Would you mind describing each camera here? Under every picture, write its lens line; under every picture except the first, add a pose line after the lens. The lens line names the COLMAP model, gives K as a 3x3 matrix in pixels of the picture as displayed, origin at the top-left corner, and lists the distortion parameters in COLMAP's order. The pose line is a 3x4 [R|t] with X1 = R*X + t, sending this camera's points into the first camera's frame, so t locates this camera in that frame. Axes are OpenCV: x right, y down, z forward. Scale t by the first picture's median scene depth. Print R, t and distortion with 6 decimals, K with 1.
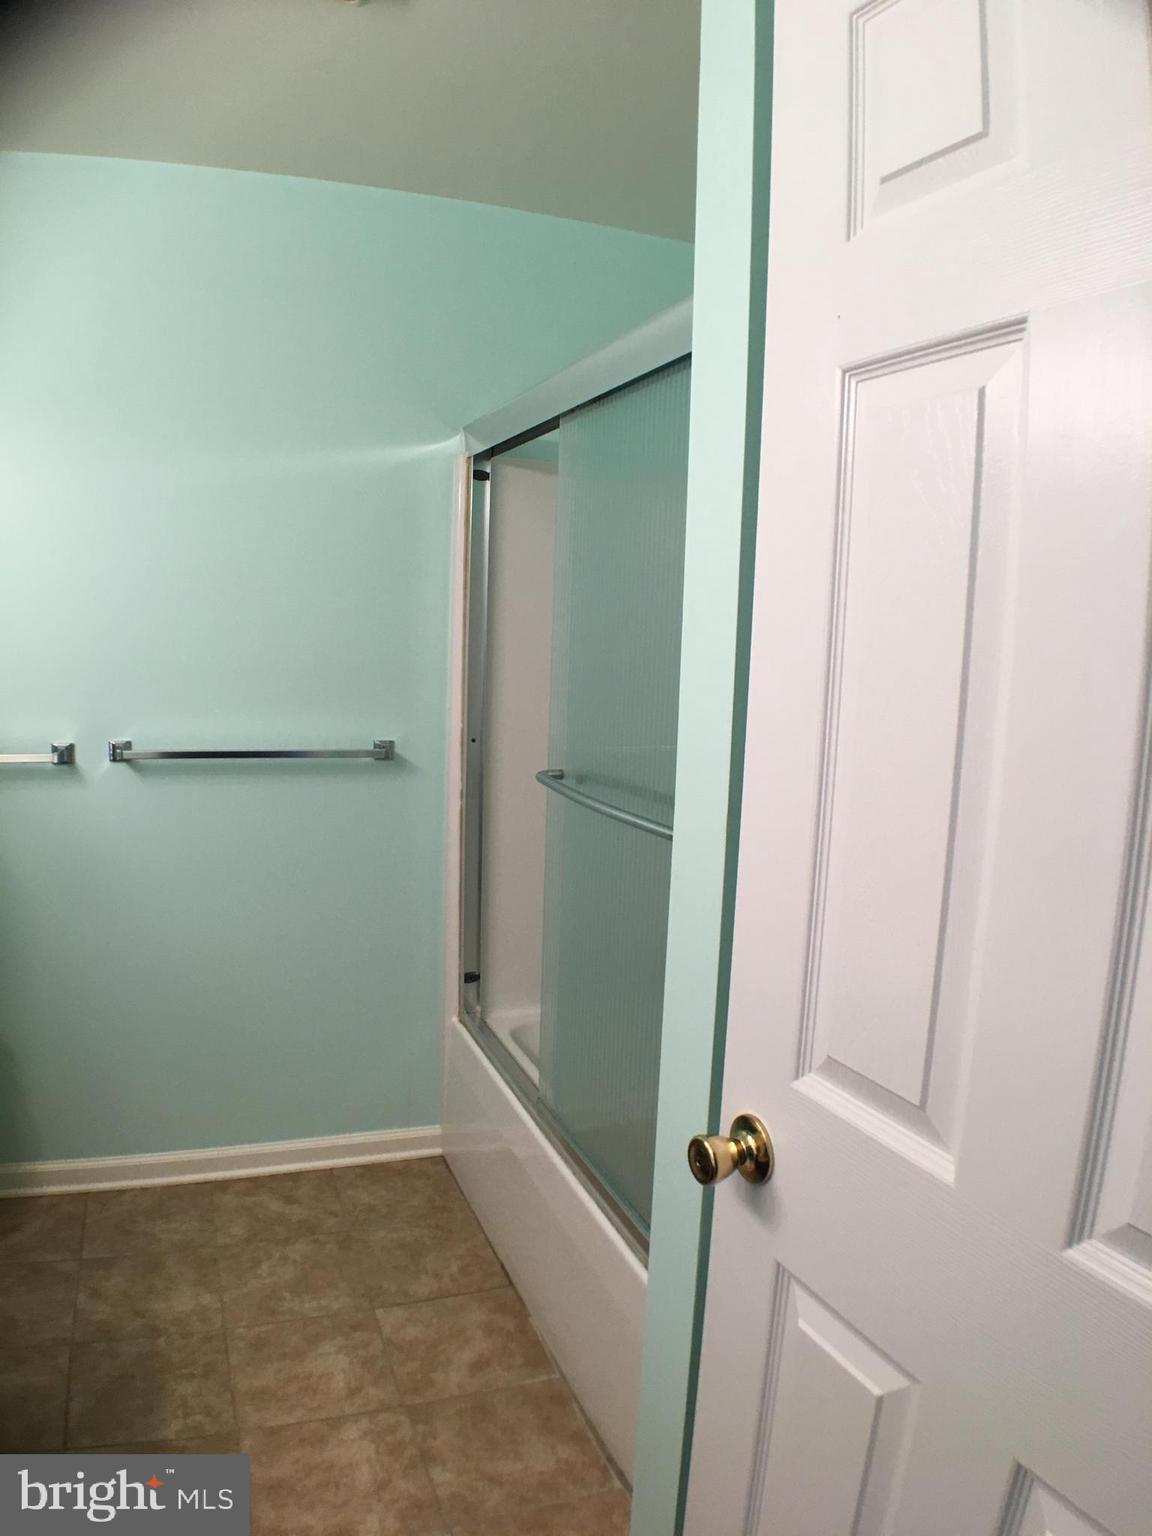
lens RADIAL K [[1034.7, 0, 578.2], [0, 1034.7, 761.0], [0, 0, 1]] dist [-0.153071, 0.002693]
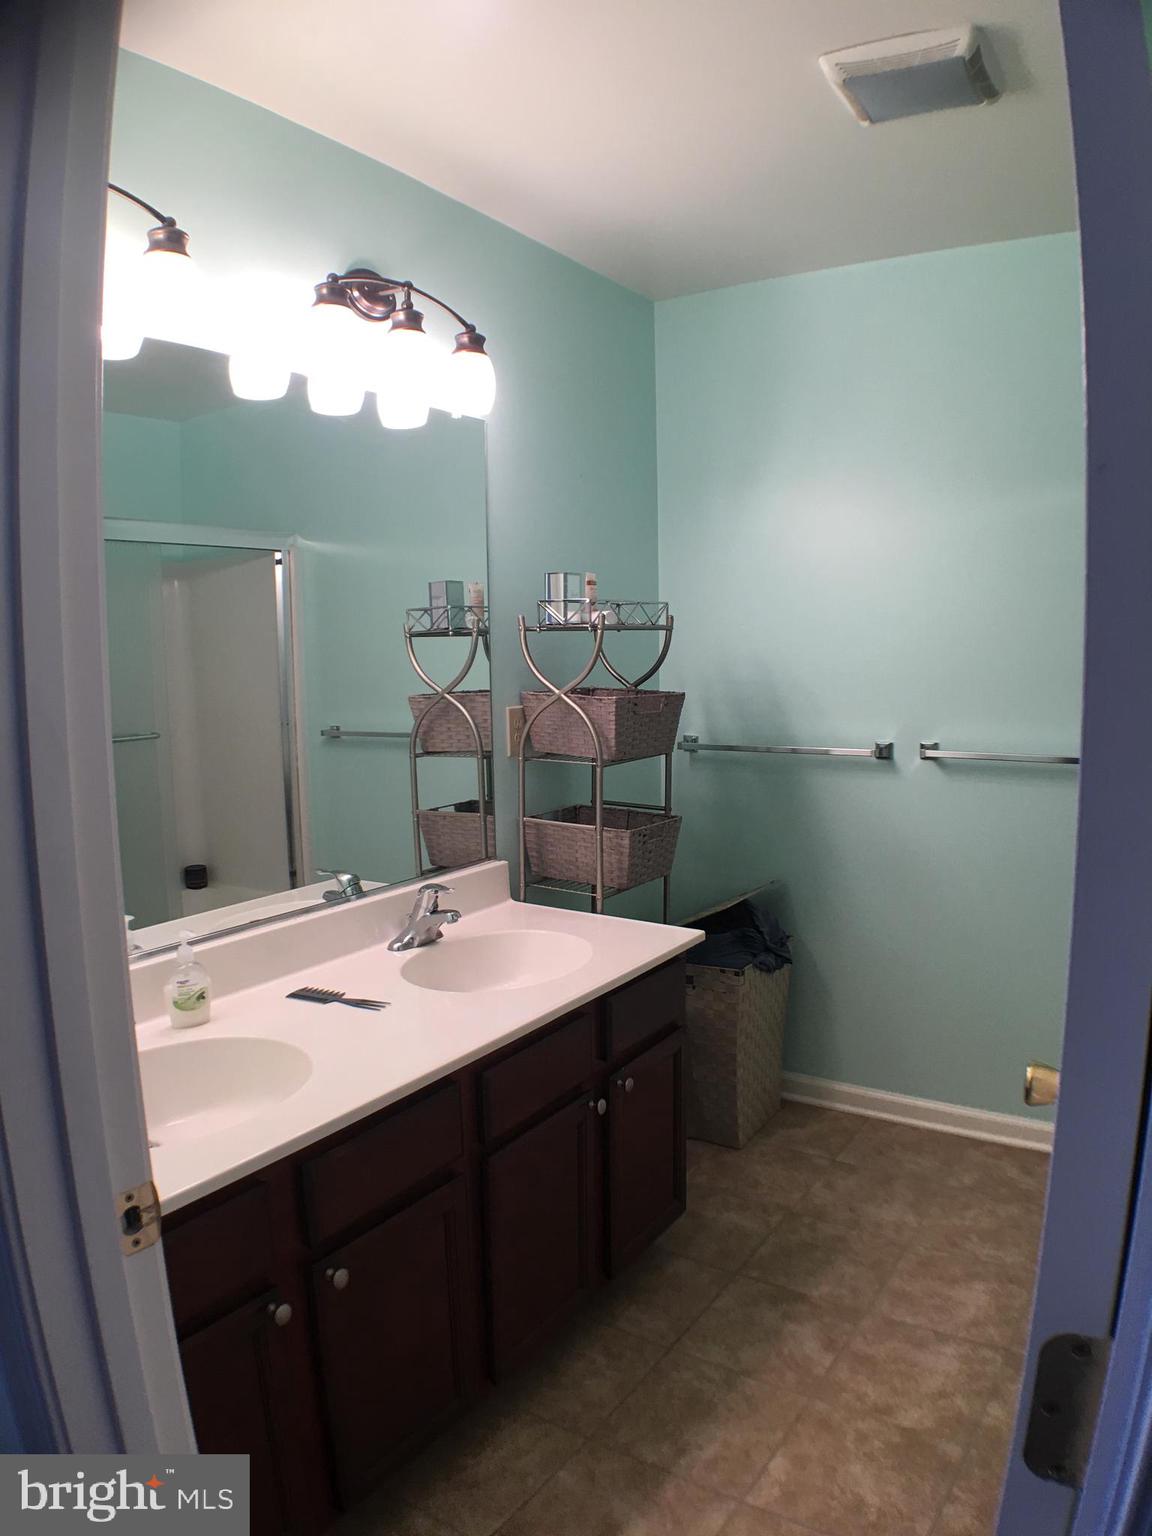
lens RADIAL K [[1034.7, 0, 578.9], [0, 1034.7, 771.8], [0, 0, 1]] dist [-0.153071, 0.002693]
pose [[0.577129, 0.050069, -0.815116, 0.320249], [-0.060648, 0.997990, 0.018361, 0.020319], [0.814398, 0.038838, 0.579006, -0.039261]]
